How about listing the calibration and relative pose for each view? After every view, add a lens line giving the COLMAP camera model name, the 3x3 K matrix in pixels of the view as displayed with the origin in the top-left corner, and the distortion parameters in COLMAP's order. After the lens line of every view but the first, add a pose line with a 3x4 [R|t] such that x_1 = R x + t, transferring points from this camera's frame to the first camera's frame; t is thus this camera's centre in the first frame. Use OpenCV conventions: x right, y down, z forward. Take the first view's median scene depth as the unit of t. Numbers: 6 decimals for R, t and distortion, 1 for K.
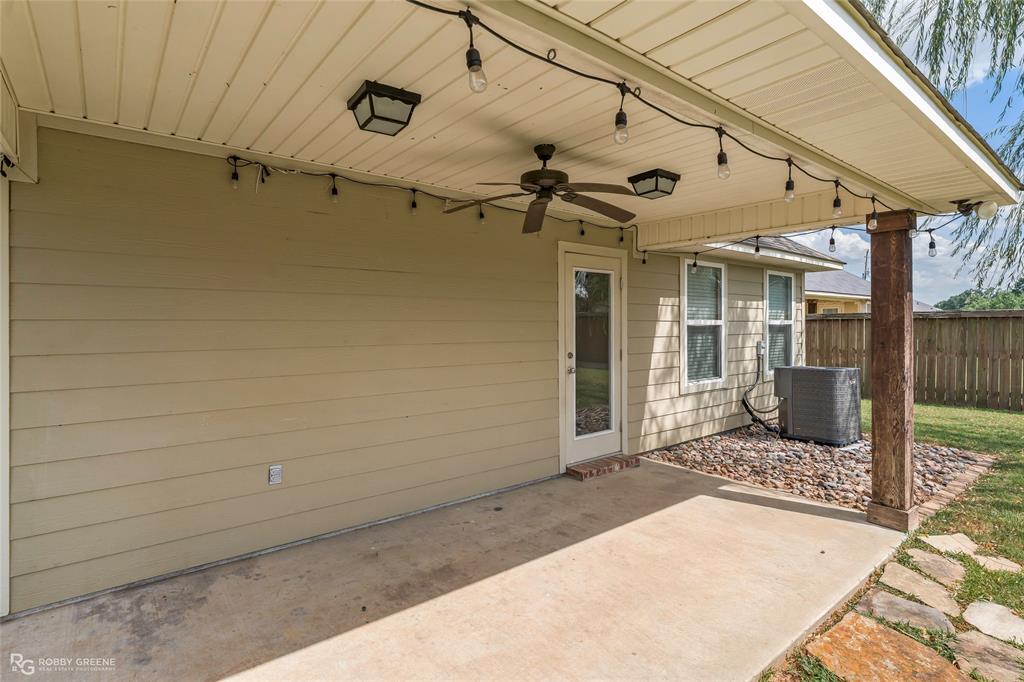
lens RADIAL K [[503.2, 0, 513.2], [0, 503.2, 330.0], [0, 0, 1]] dist [0.003836, -0.000222]
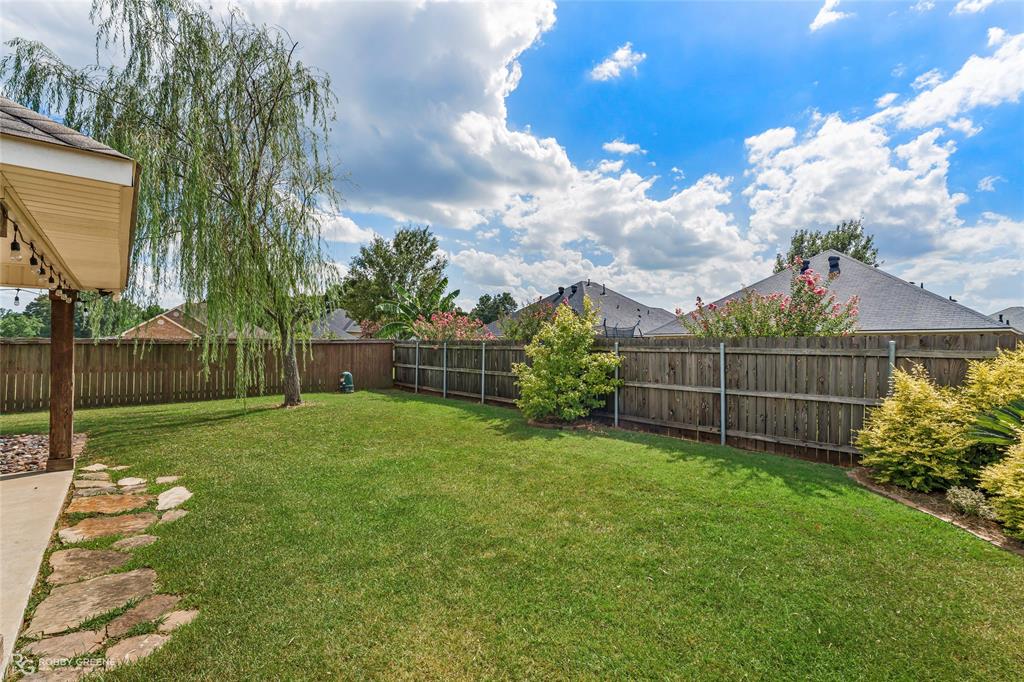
lens RADIAL K [[462.6, 0, 509.1], [0, 462.6, 339.5], [0, 0, 1]] dist [-0.007247, 0.001092]
pose [[-0.029918, 0.018498, 0.999381, -0.939333], [0.003921, 0.999823, -0.018389, -0.025506], [-0.999545, 0.003368, -0.029985, -0.521917]]
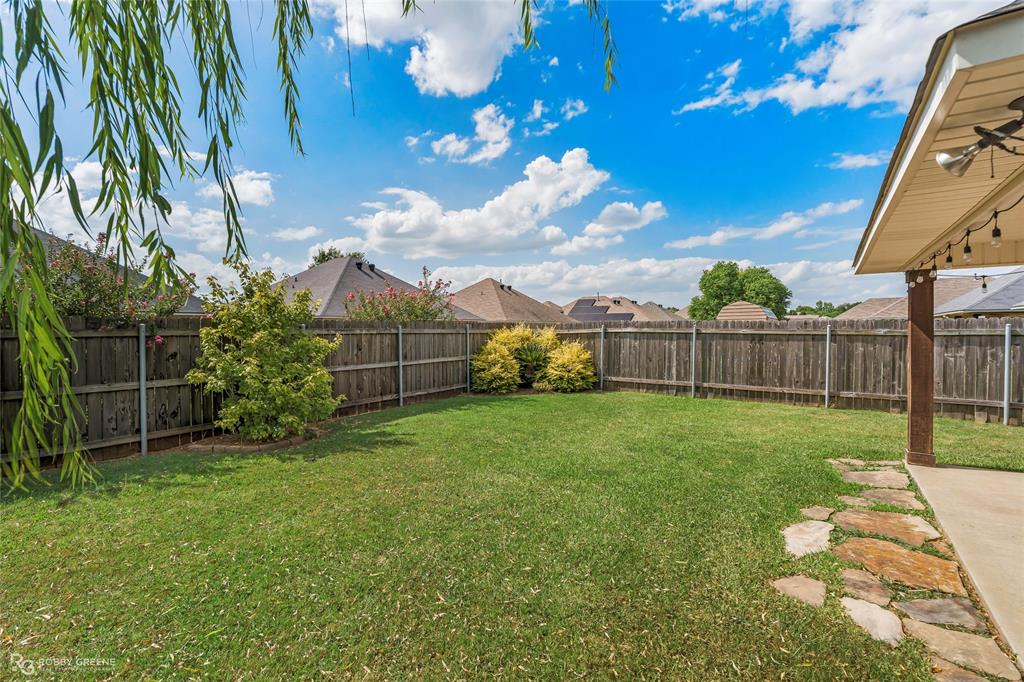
lens RADIAL K [[462.6, 0, 508.3], [0, 462.6, 333.6], [0, 0, 1]] dist [-0.007247, 0.001092]
pose [[-0.957426, 0.008013, -0.288569, 1.531218], [0.002462, 0.999805, 0.019591, -0.049198], [0.288670, 0.018046, -0.957259, 1.313040]]
